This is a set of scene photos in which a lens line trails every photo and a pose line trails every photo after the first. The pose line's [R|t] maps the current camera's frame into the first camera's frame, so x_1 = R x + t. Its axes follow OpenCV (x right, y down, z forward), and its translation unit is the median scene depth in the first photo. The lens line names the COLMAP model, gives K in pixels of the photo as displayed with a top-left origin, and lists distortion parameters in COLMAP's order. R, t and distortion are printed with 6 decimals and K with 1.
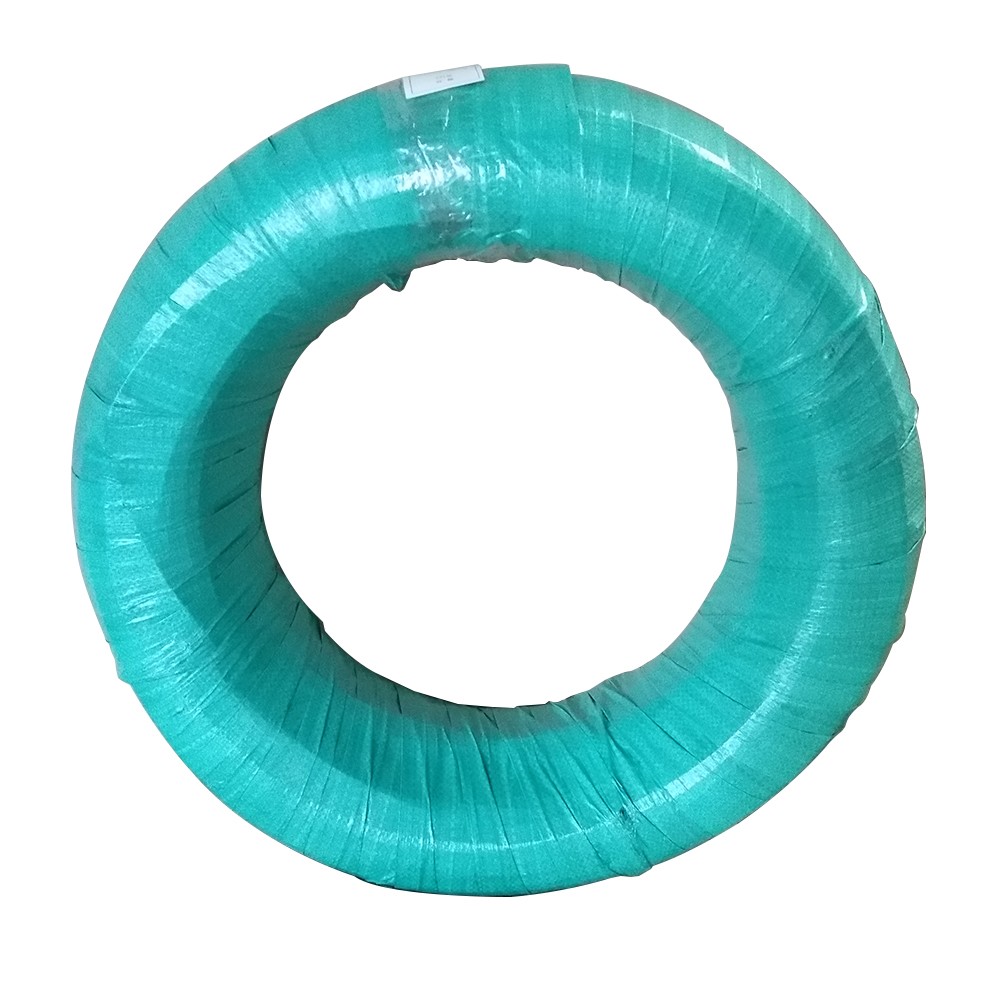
lens RADIAL K [[1120.3, 0, 513.4], [0, 1120.3, 500.3], [0, 0, 1]] dist [0.009030, 0.015777]
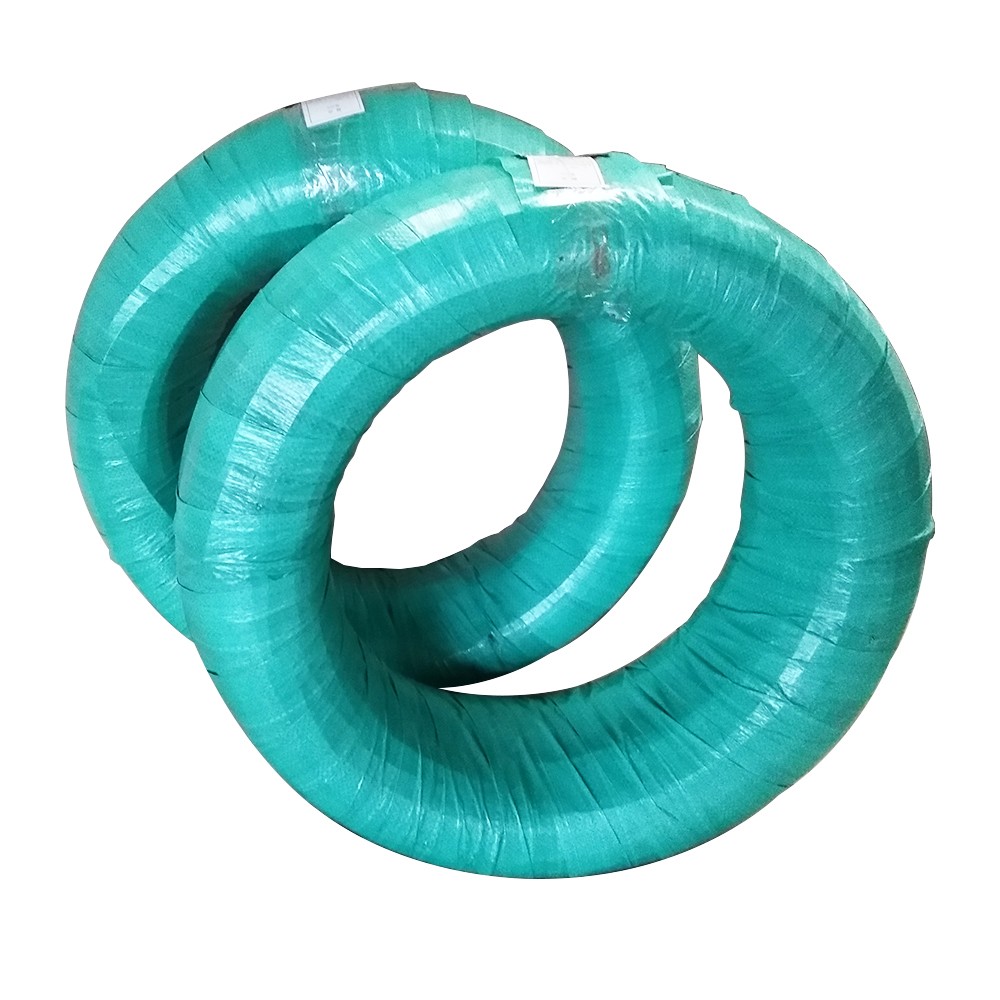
lens RADIAL K [[1120.3, 0, 513.4], [0, 1120.3, 500.3], [0, 0, 1]] dist [0.009030, 0.015777]
pose [[0.993345, -0.049923, 0.103796, -0.011028], [0.036720, 0.991422, 0.125432, -0.070879], [-0.109168, -0.120785, 0.986658, -0.400109]]
